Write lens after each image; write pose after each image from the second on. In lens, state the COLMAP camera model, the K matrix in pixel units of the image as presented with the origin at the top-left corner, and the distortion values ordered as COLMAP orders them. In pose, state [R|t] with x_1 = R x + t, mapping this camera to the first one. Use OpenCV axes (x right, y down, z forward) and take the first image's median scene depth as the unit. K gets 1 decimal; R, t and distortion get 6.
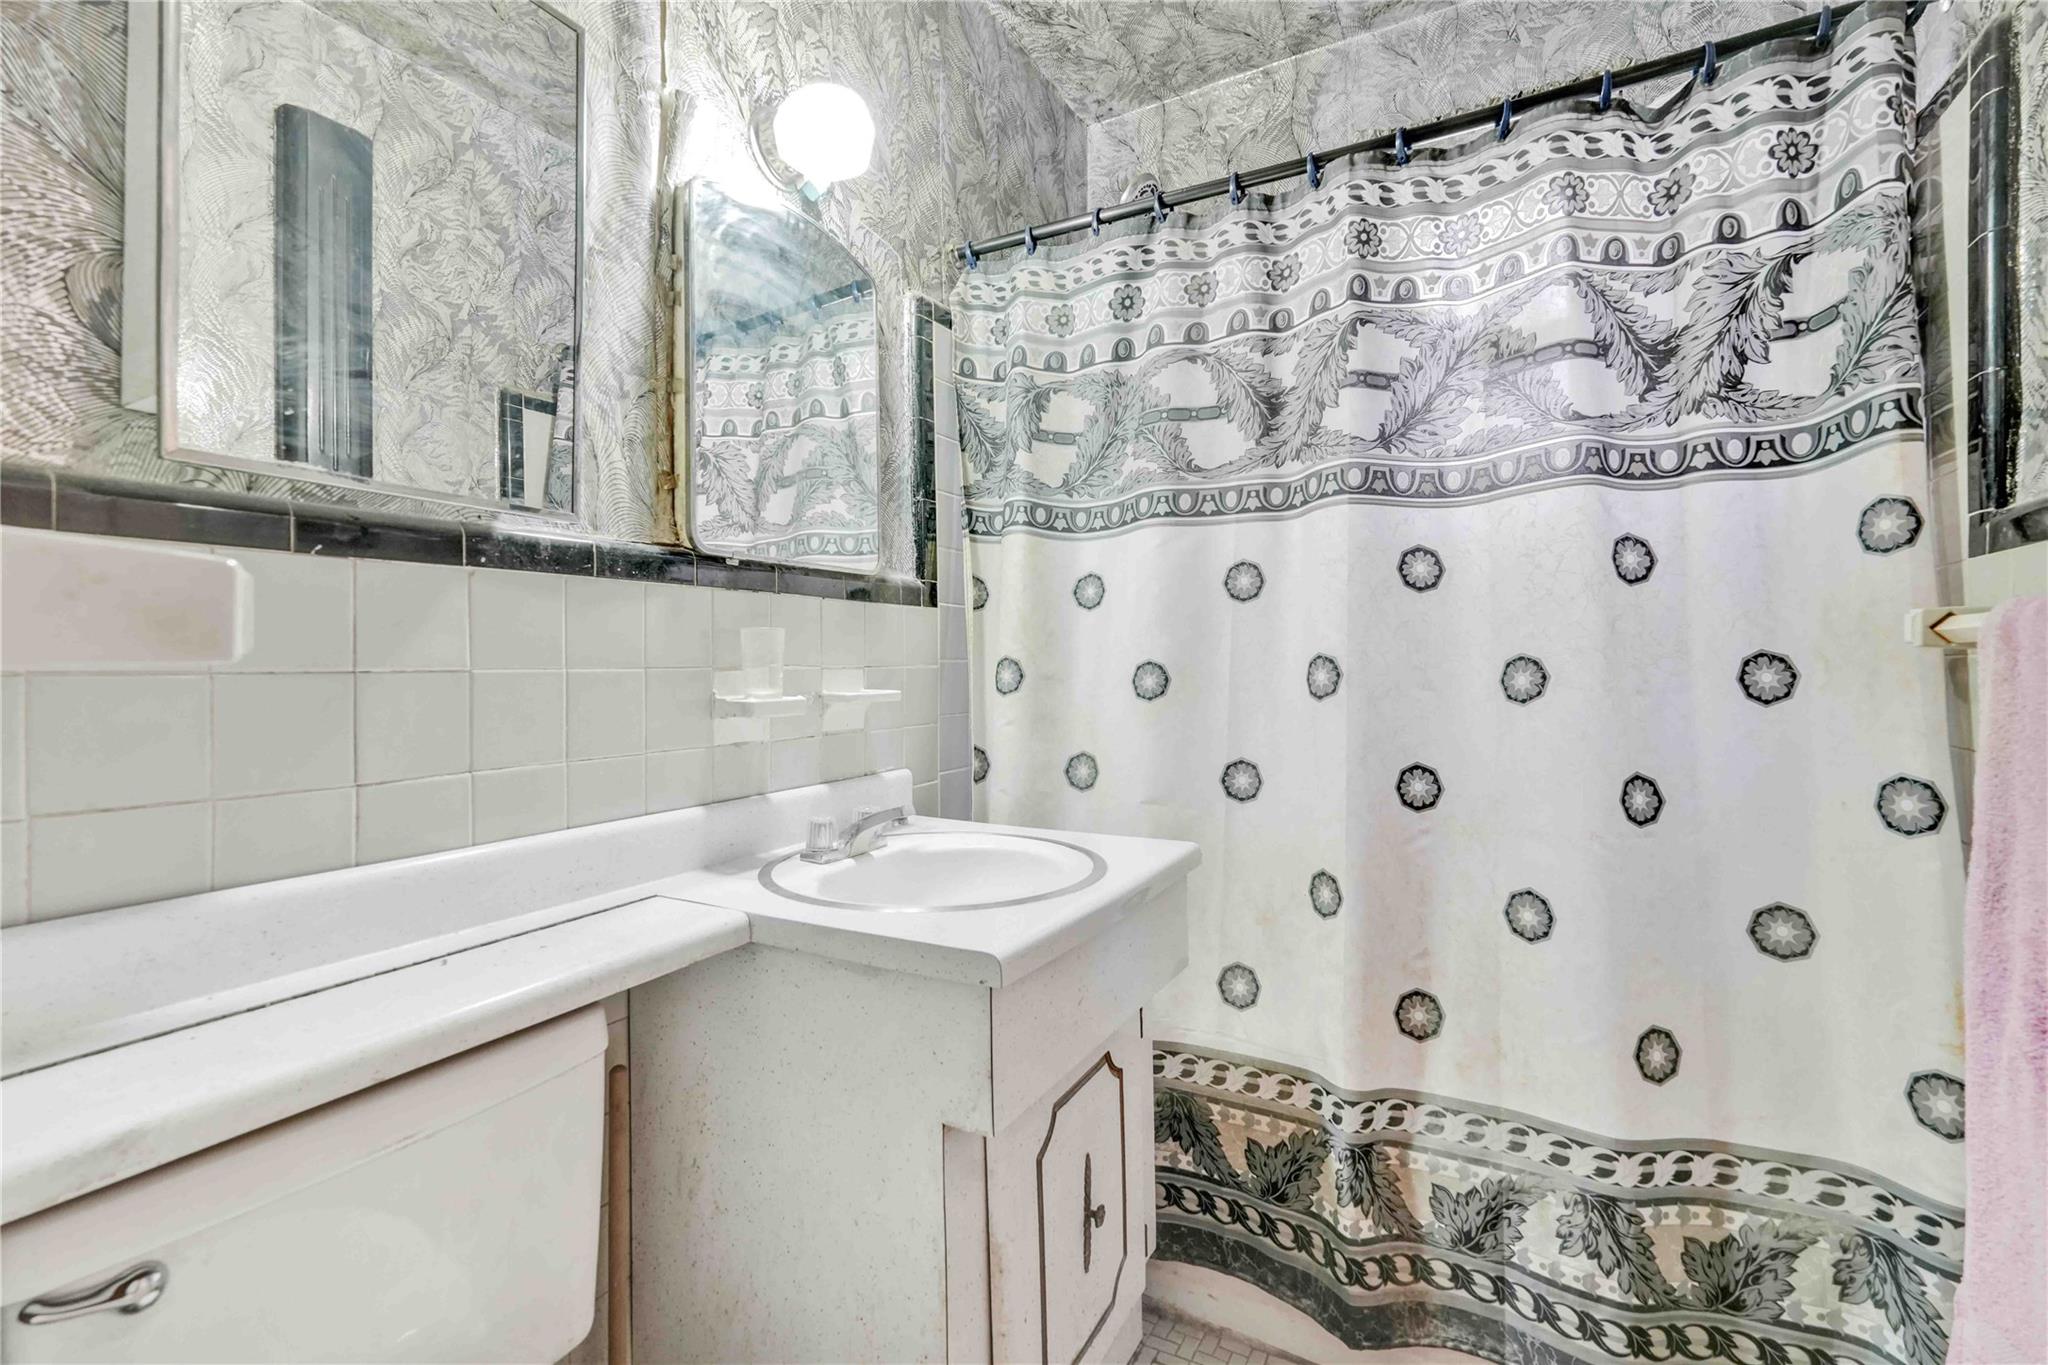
lens RADIAL K [[912.3, 0, 1011.9], [0, 912.3, 675.9], [0, 0, 1]] dist [-0.010986, 0.007557]
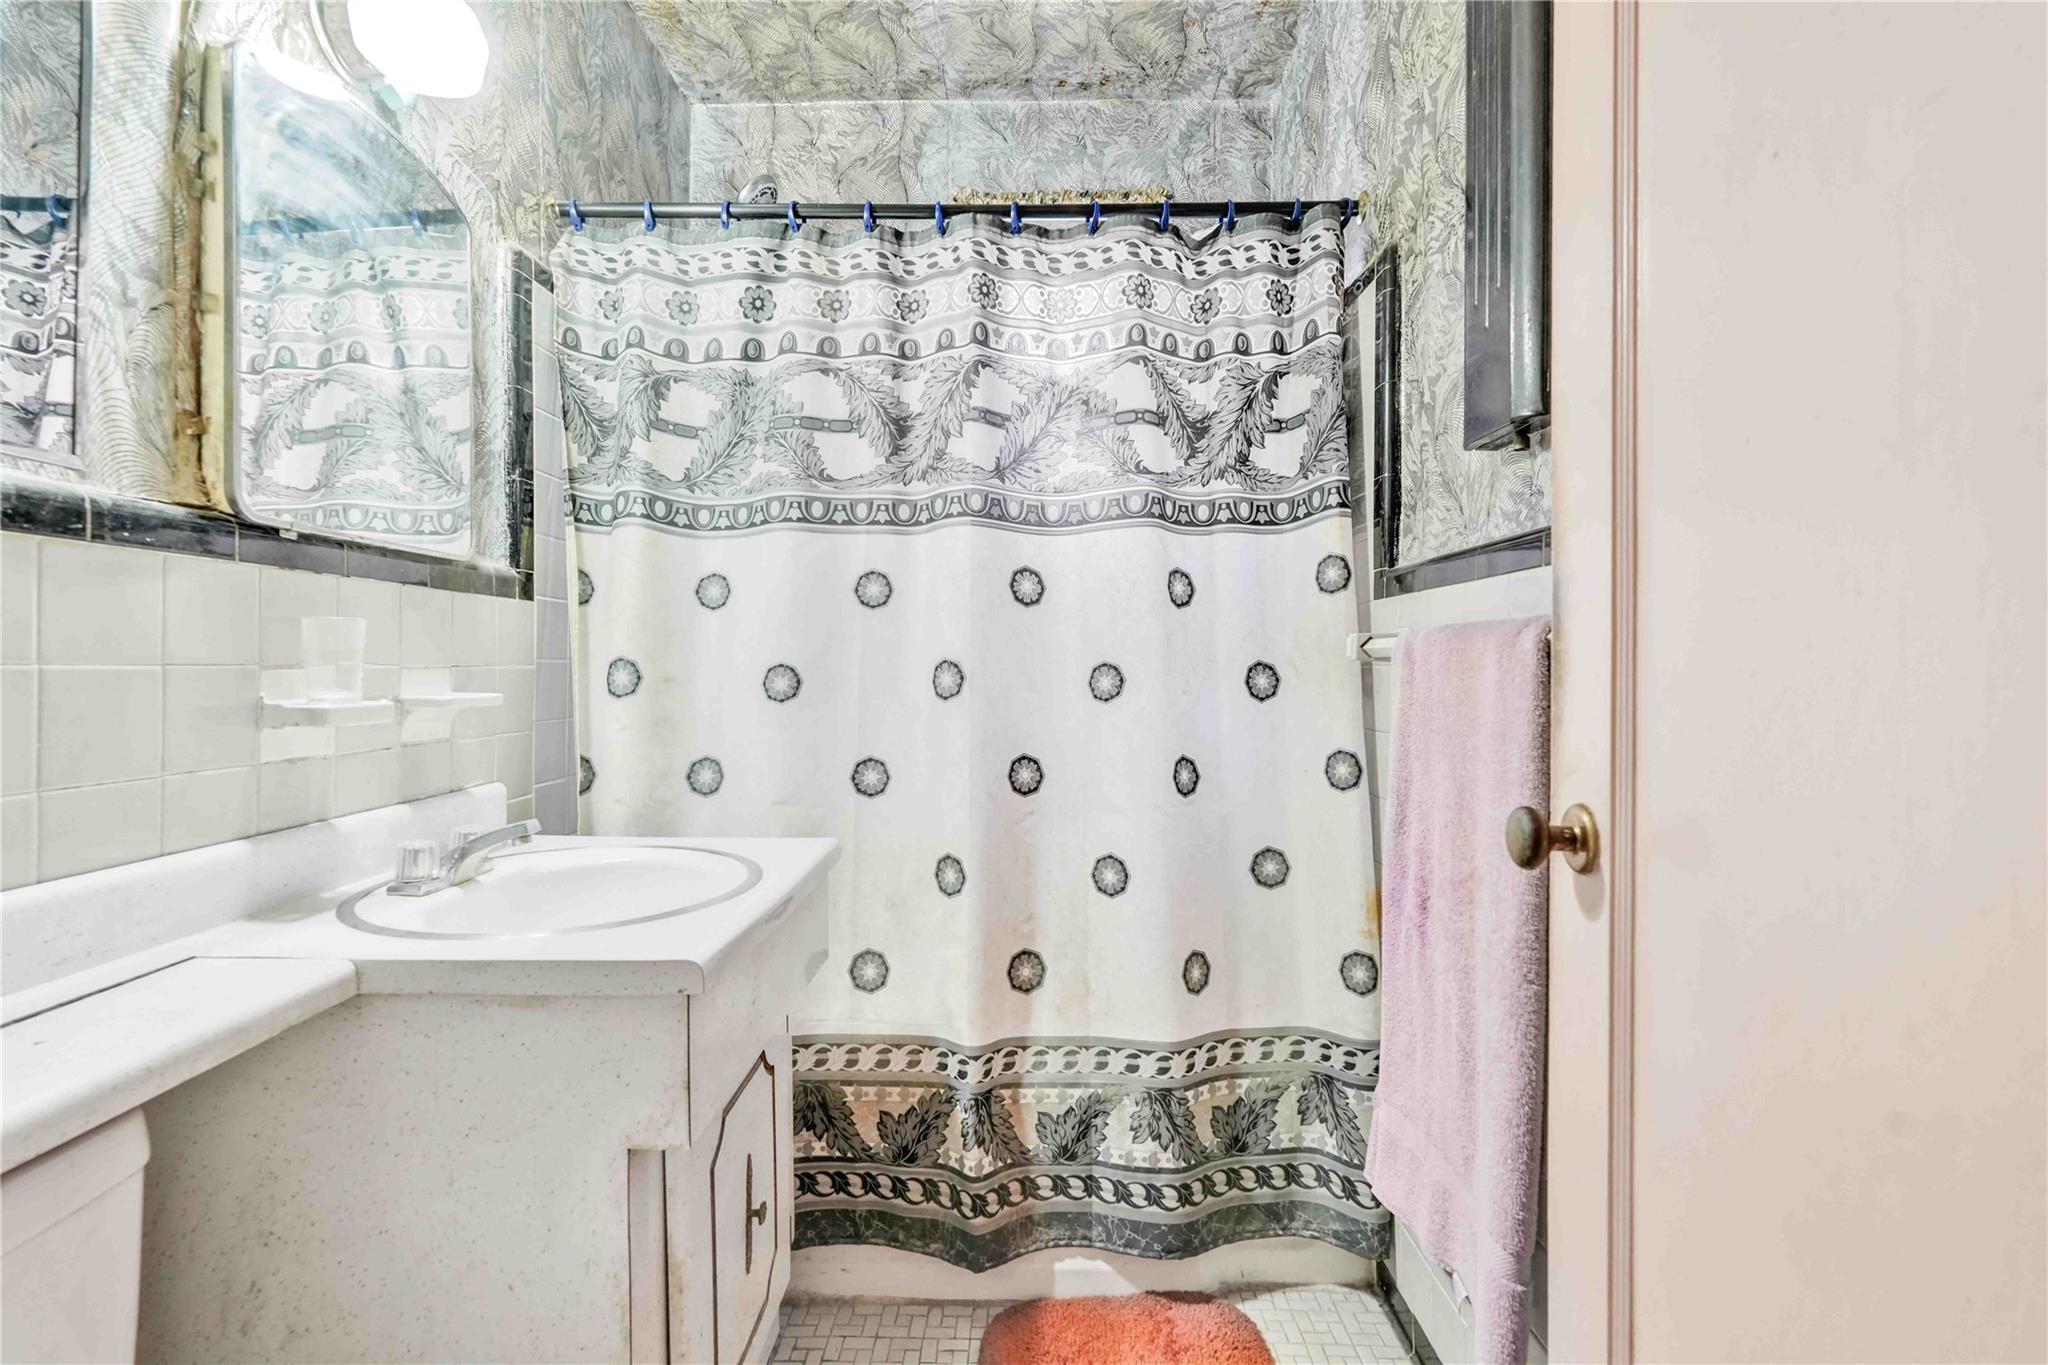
lens RADIAL K [[912.3, 0, 1020.8], [0, 912.3, 684.7], [0, 0, 1]] dist [-0.010986, 0.007557]
pose [[0.877787, 0.000729, 0.479050, -0.118993], [-0.003222, 0.999985, 0.004381, 0.002199], [-0.479039, -0.005389, 0.877777, -0.016523]]
